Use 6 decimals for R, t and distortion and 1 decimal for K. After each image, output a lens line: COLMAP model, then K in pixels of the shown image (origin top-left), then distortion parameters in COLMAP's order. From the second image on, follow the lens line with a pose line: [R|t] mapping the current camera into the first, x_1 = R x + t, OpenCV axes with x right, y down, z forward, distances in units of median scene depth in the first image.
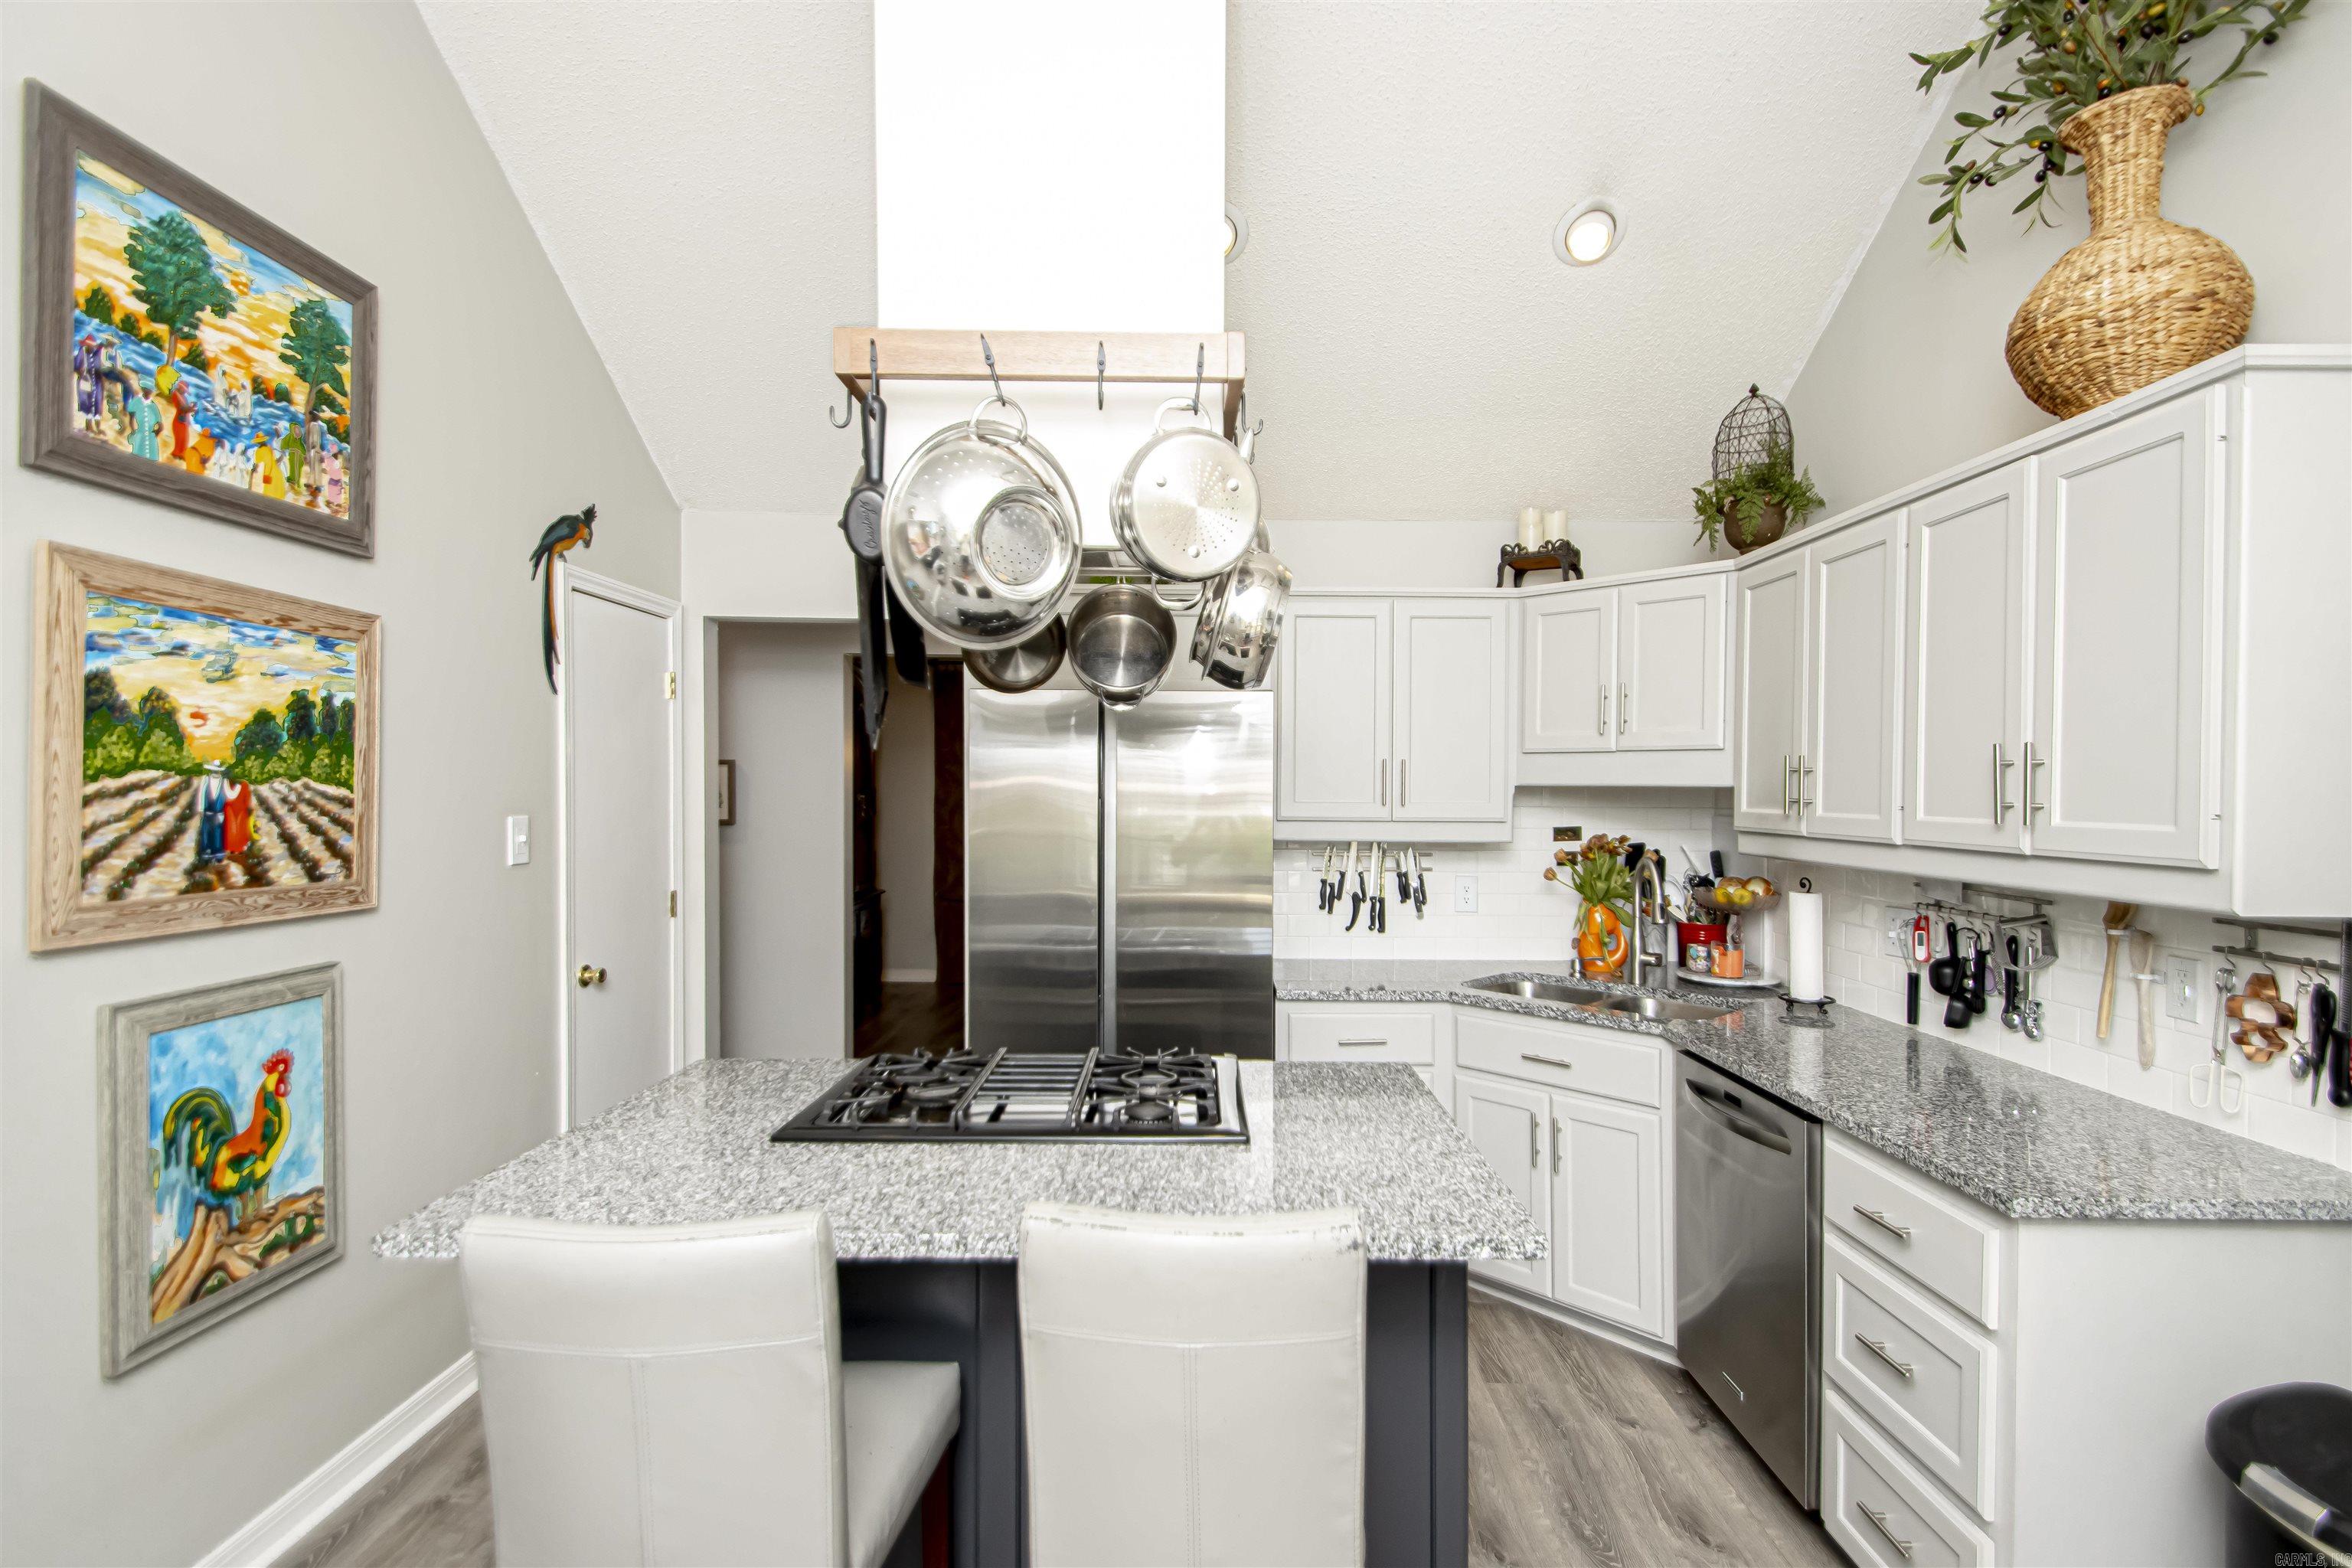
lens RADIAL K [[1123.5, 0, 1223.4], [0, 1123.5, 791.4], [0, 0, 1]] dist [0.028211, -0.017781]
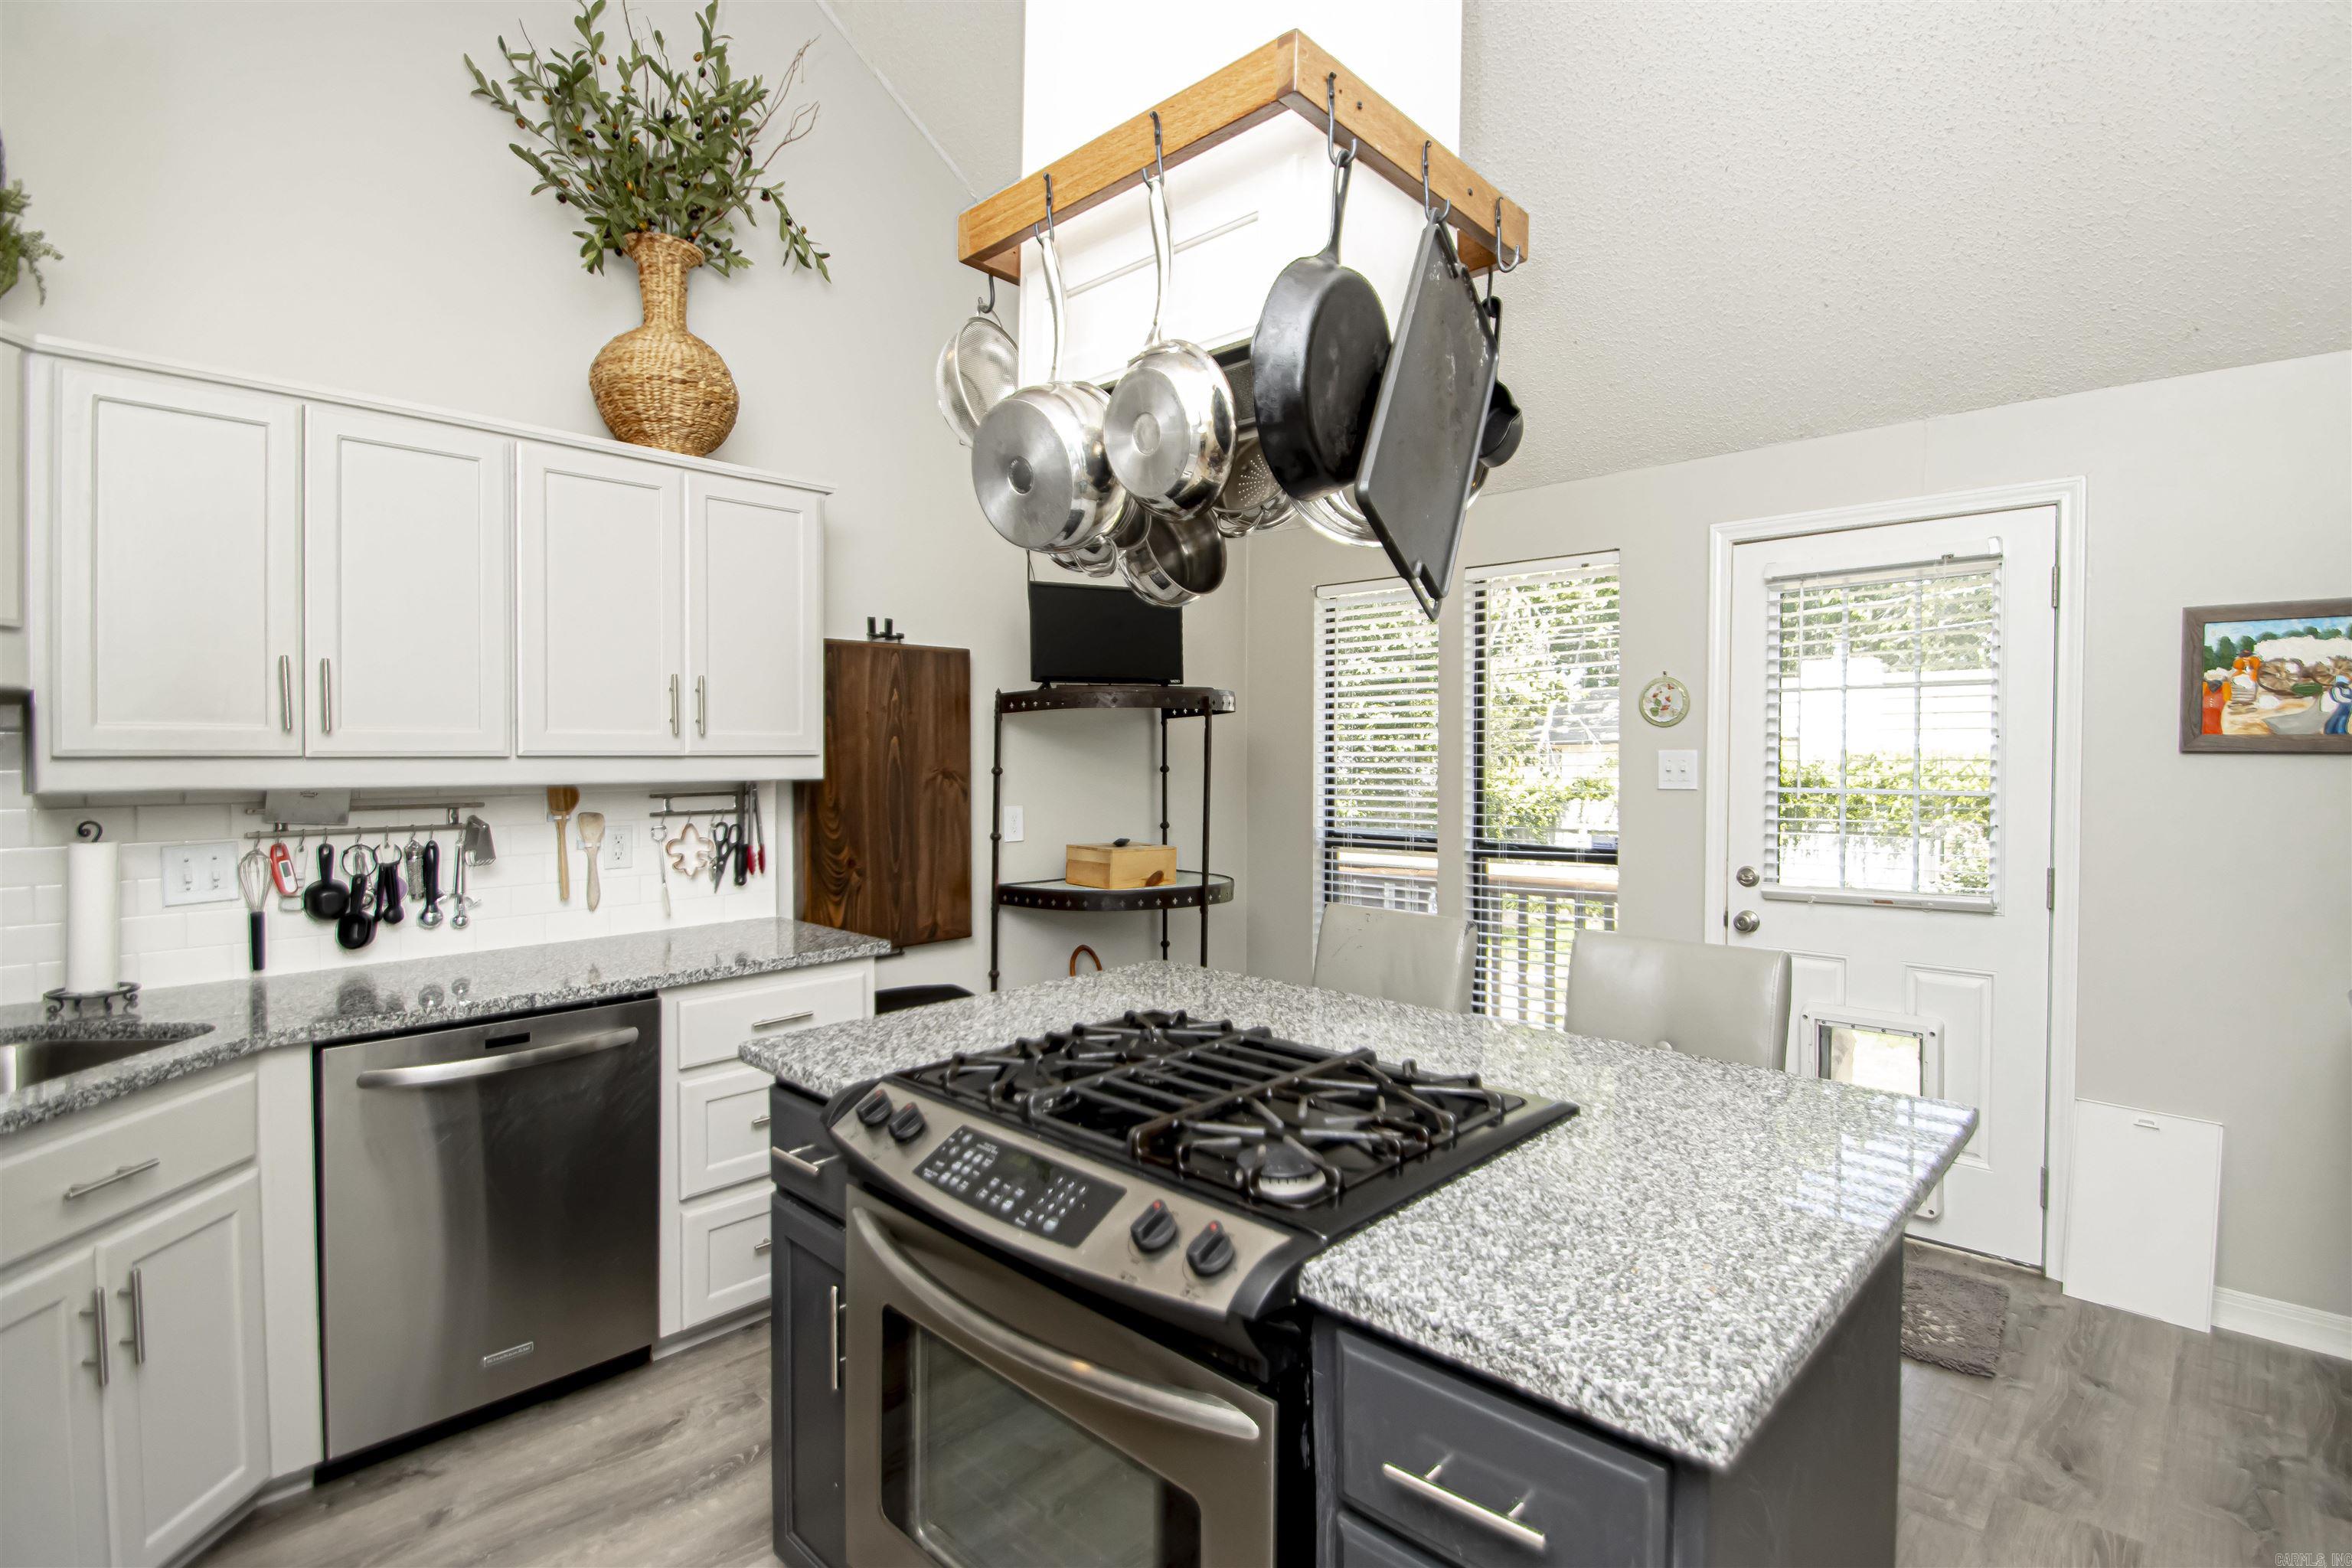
lens RADIAL K [[1132.2, 0, 1214.7], [0, 1132.2, 771.4], [0, 0, 1]] dist [0.025187, -0.023740]
pose [[-0.734142, -0.016522, 0.678795, -0.749406], [-0.002421, 0.999761, 0.021716, 0.039134], [-0.678992, 0.014299, -0.734006, 1.577109]]
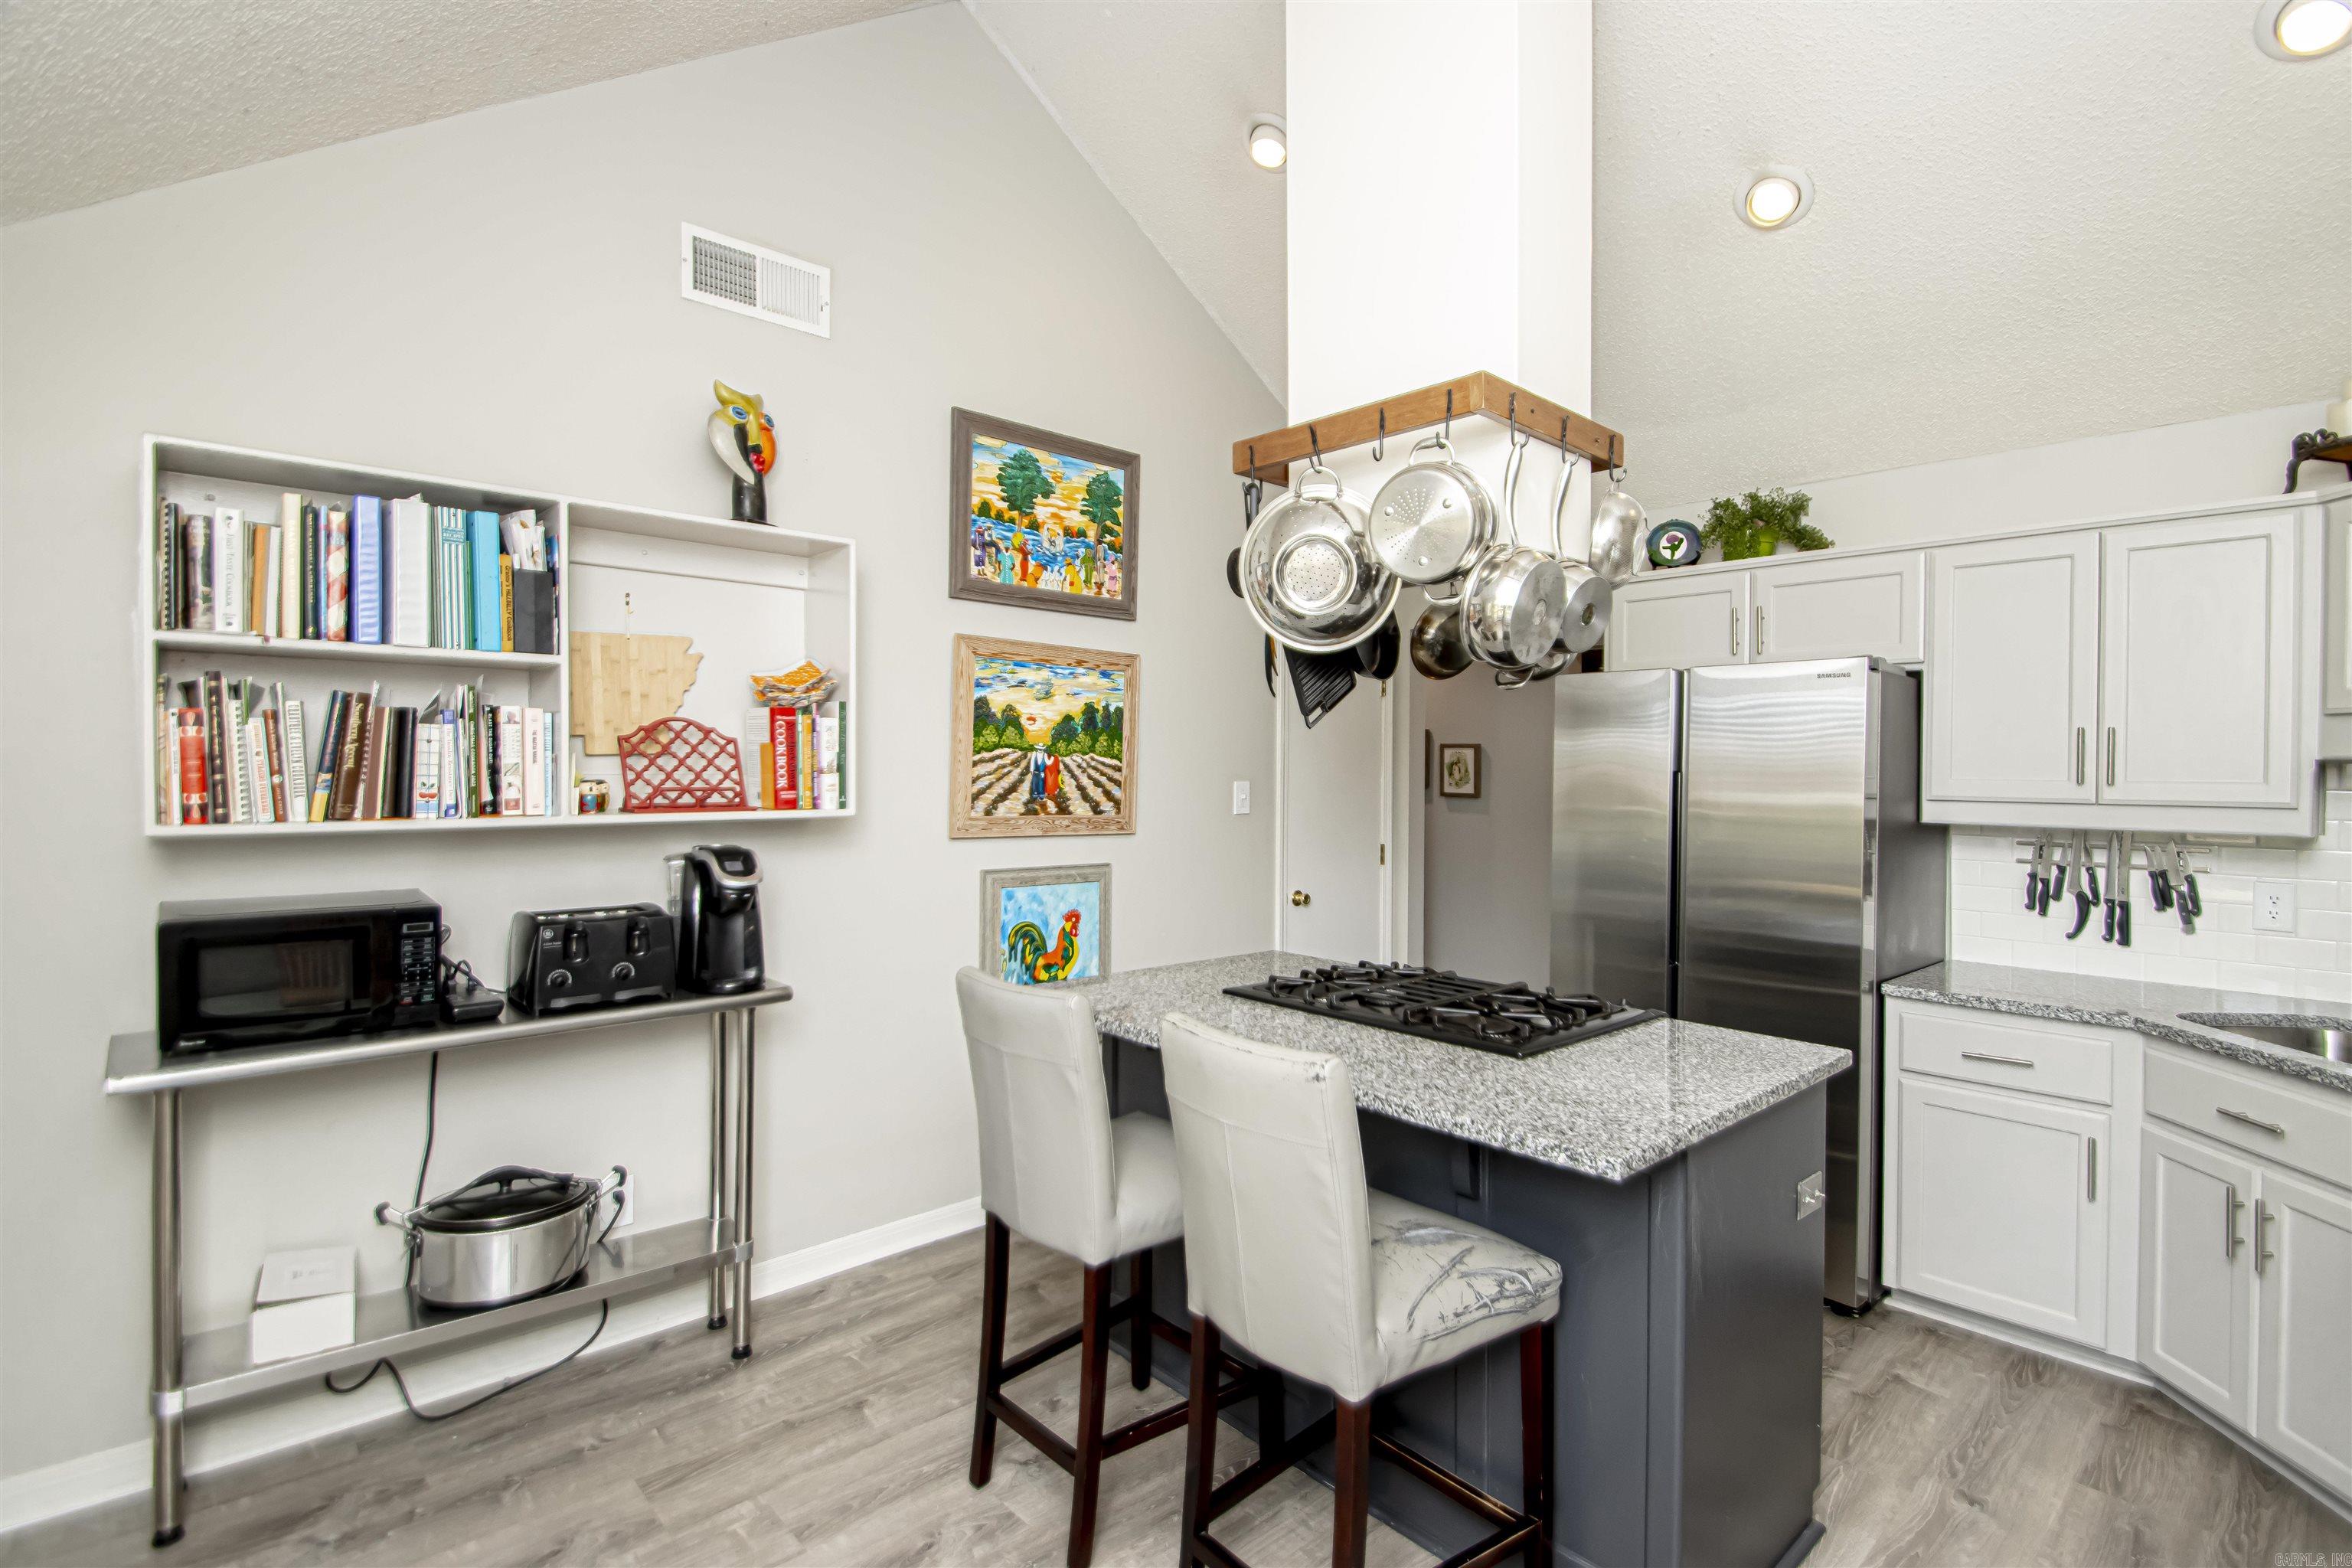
lens RADIAL K [[1089.3, 0, 1220.7], [0, 1089.3, 758.6], [0, 0, 1]] dist [0.017306, -0.017509]
pose [[0.693788, -0.006052, -0.720154, 0.498013], [-0.007873, 0.999841, -0.015987, 0.020303], [0.720137, 0.016761, 0.693630, -0.001004]]
